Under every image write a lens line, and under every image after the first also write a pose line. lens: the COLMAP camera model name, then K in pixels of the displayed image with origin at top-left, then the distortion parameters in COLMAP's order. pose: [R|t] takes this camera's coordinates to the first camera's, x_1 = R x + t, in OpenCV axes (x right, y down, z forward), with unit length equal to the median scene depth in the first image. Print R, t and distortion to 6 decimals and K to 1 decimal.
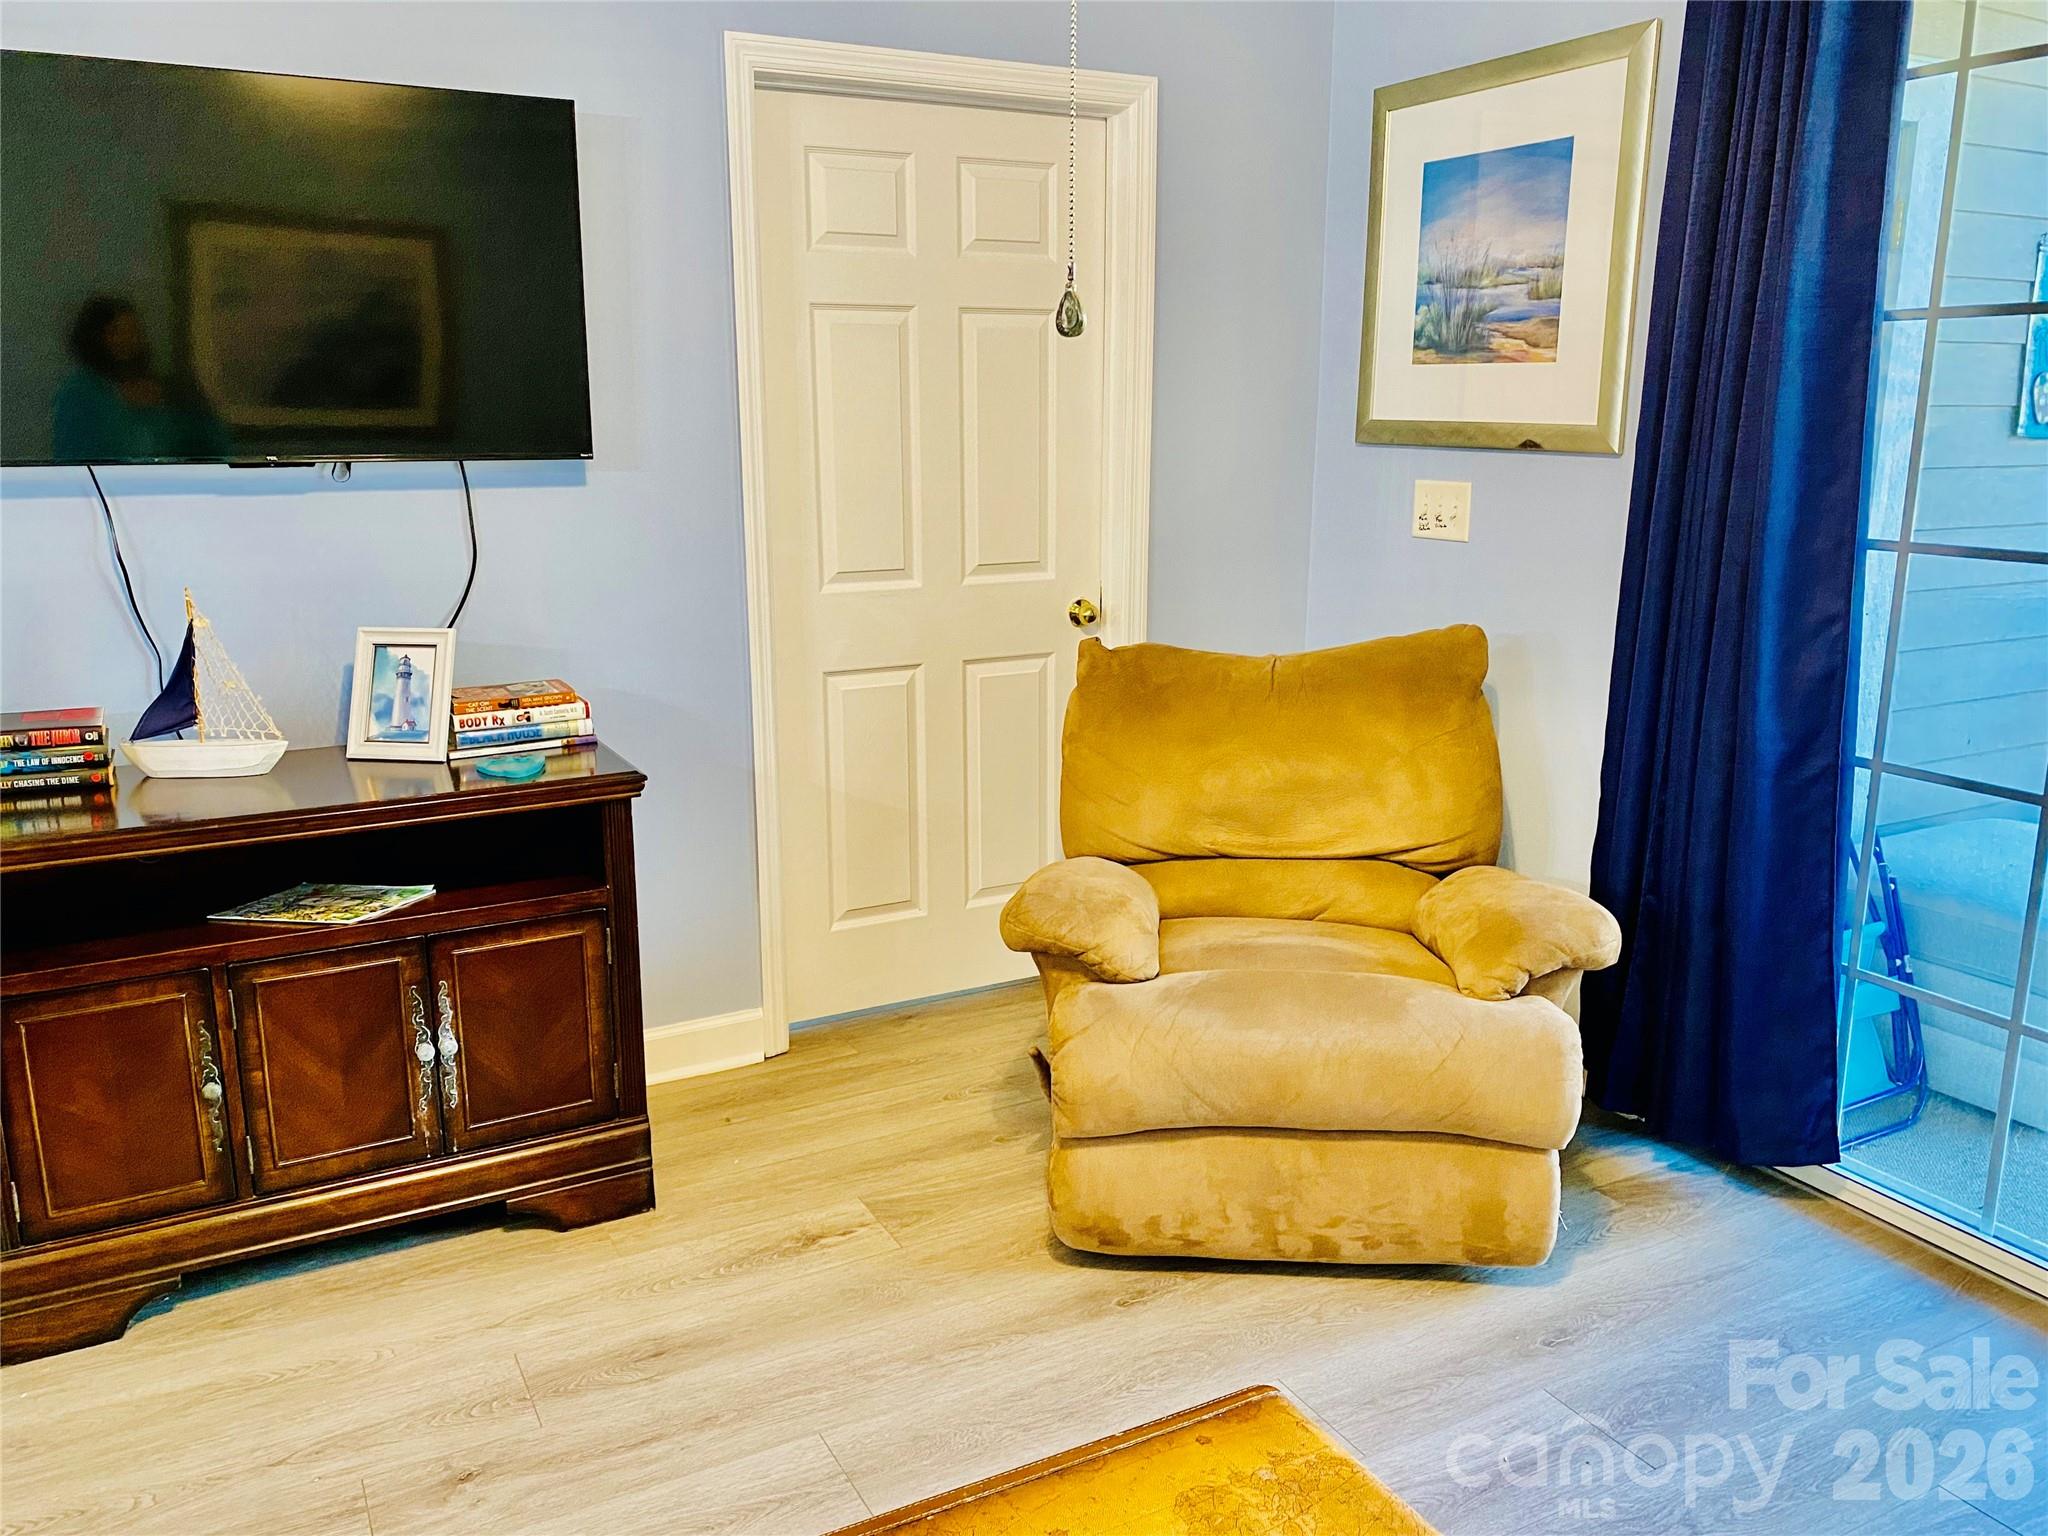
lens RADIAL K [[1559.6, 0, 1017.8], [0, 1559.6, 737.7], [0, 0, 1]] dist [0.110557, -0.225661]
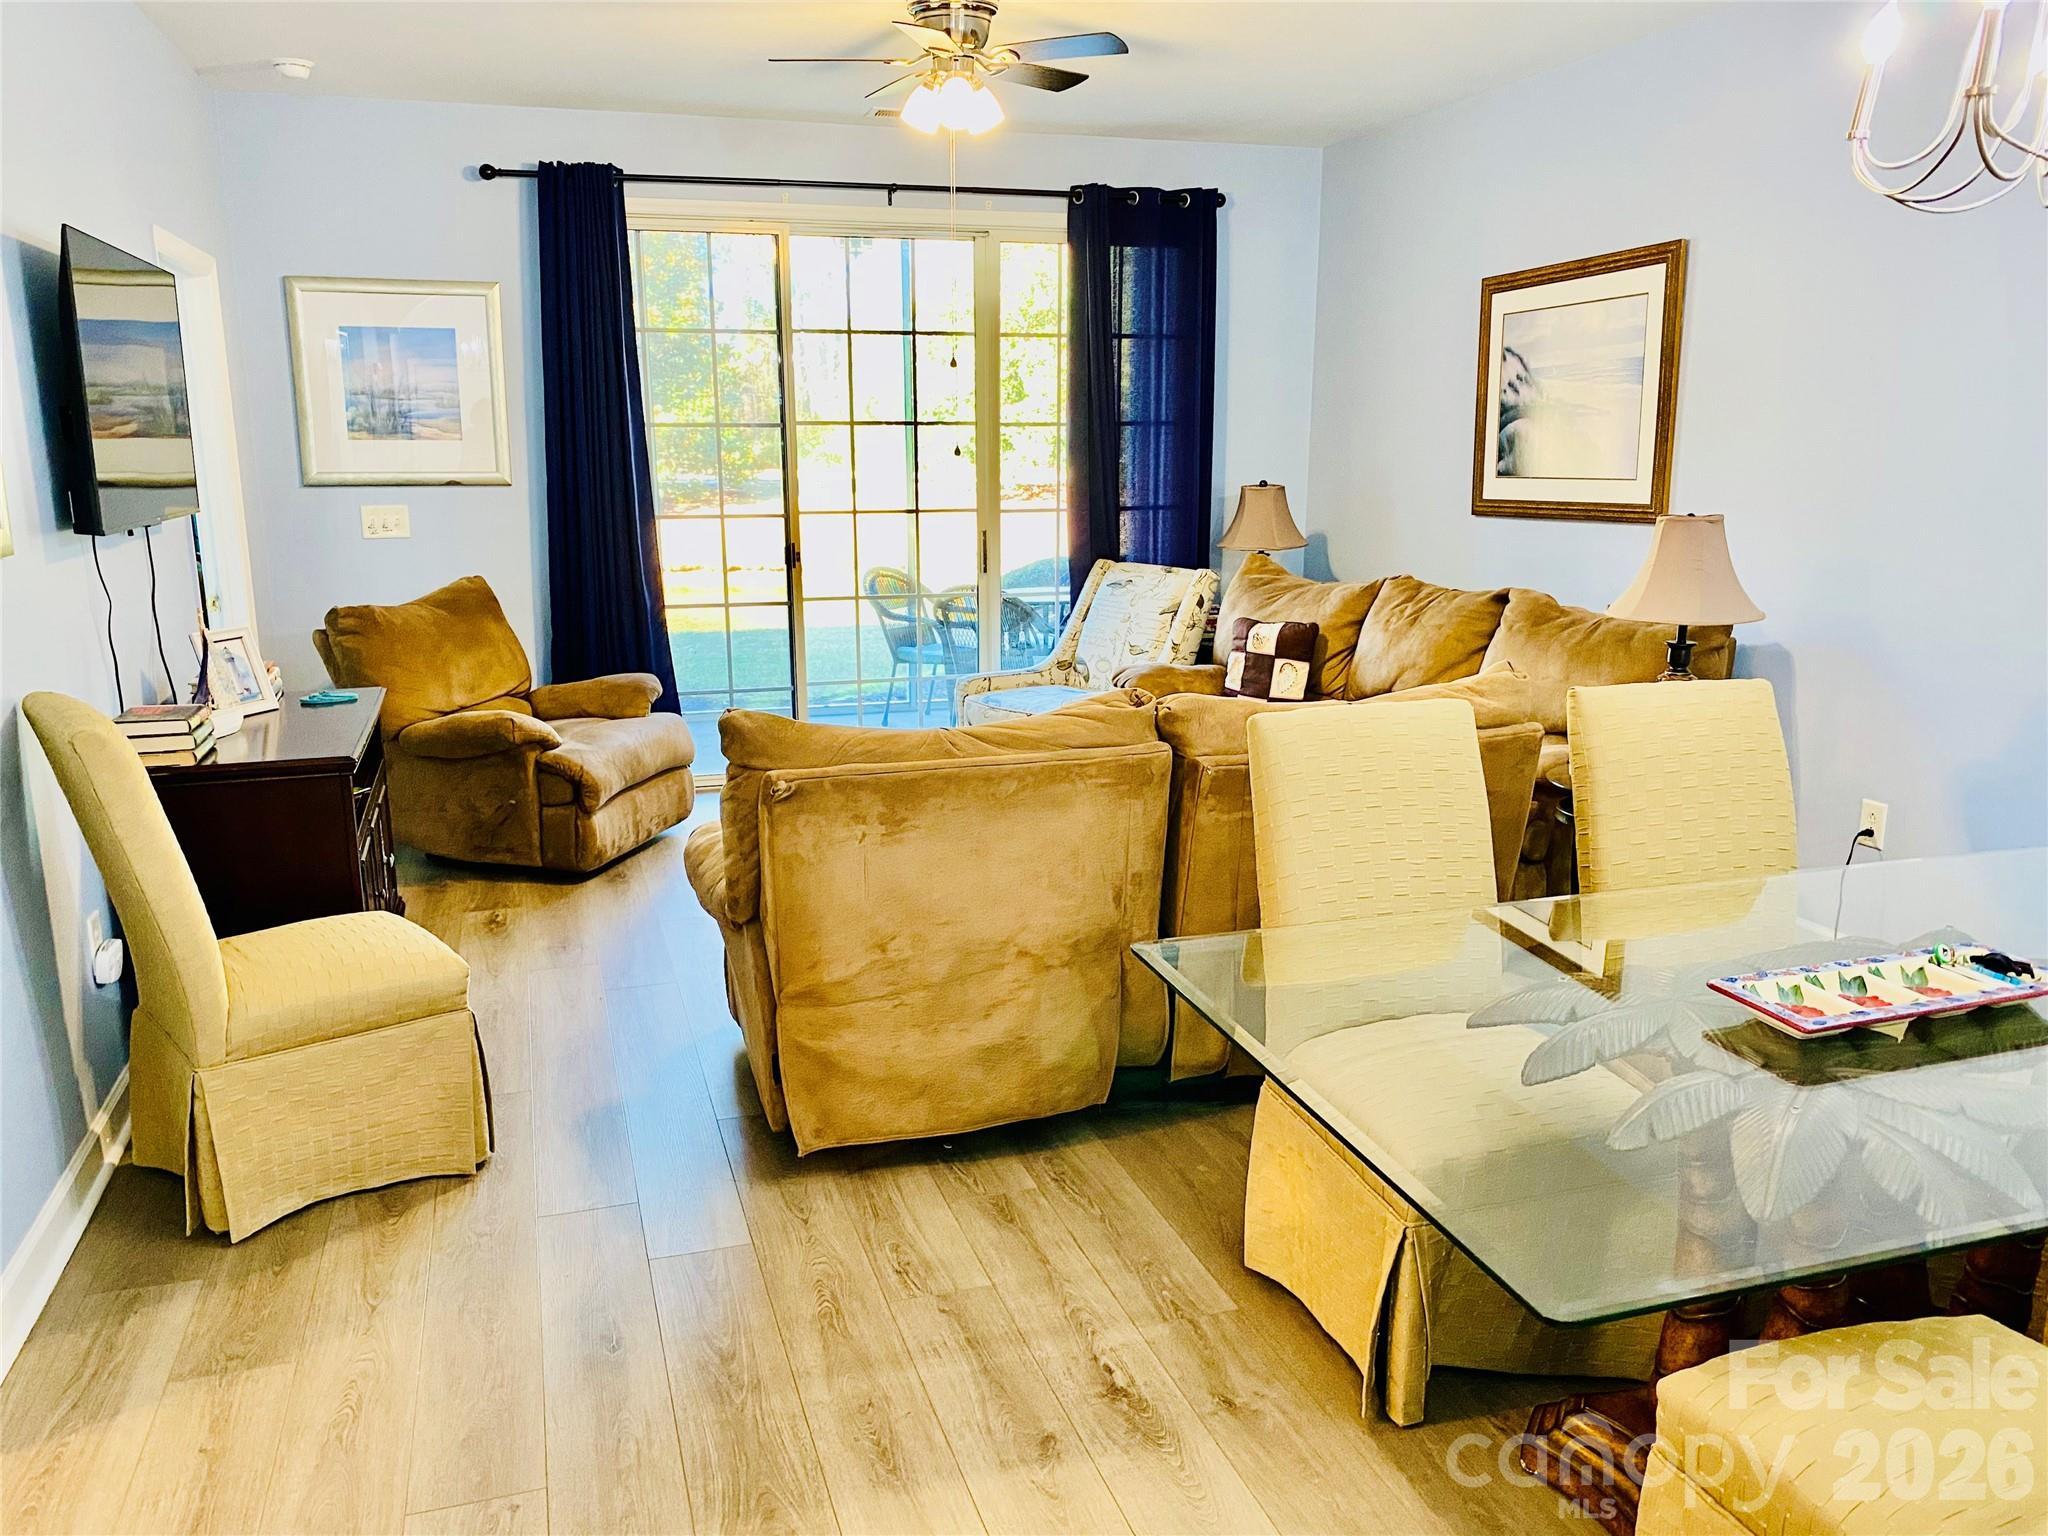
lens RADIAL K [[1599.6, 0, 995.6], [0, 1599.6, 768.1], [0, 0, 1]] dist [0.109938, -0.182476]
pose [[0.184907, -0.206118, 0.960898, -1.811635], [0.214906, 0.962575, 0.165123, -0.041362], [-0.958971, 0.175970, 0.222283, -0.016415]]
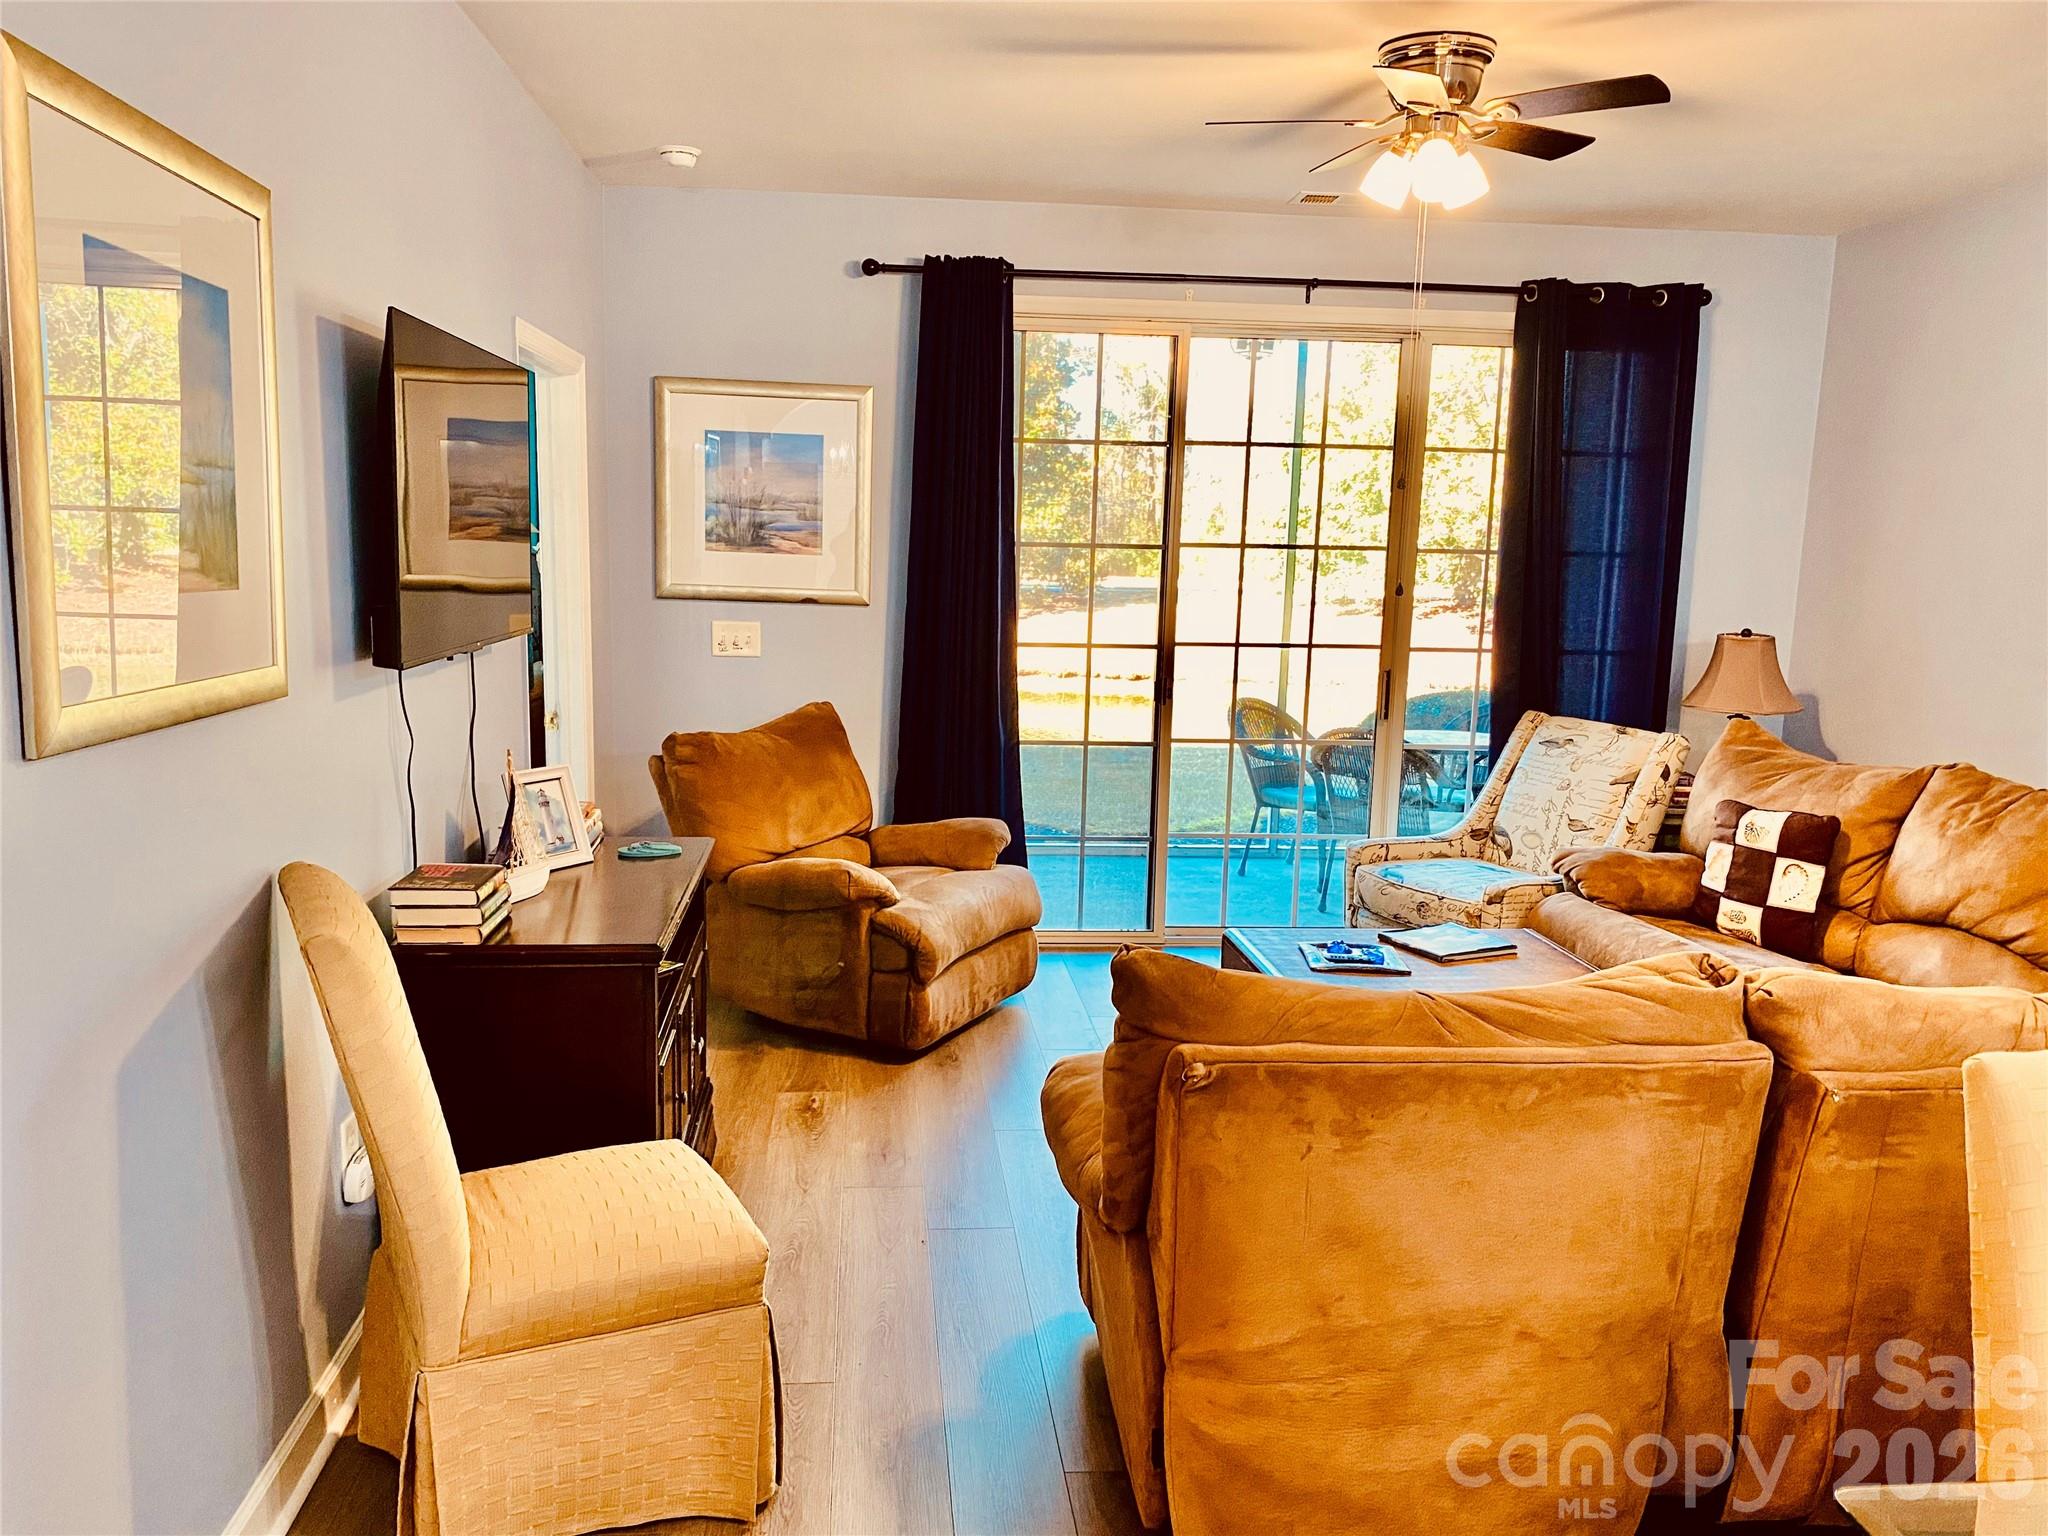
lens RADIAL K [[1600.3, 0, 998.1], [0, 1600.3, 769.5], [0, 0, 1]] dist [0.116420, -0.201738]
pose [[0.382514, -0.127186, 0.915154, -1.513378], [0.172484, 0.982898, 0.064506, -0.092273], [-0.907707, 0.133175, 0.397910, 0.131635]]
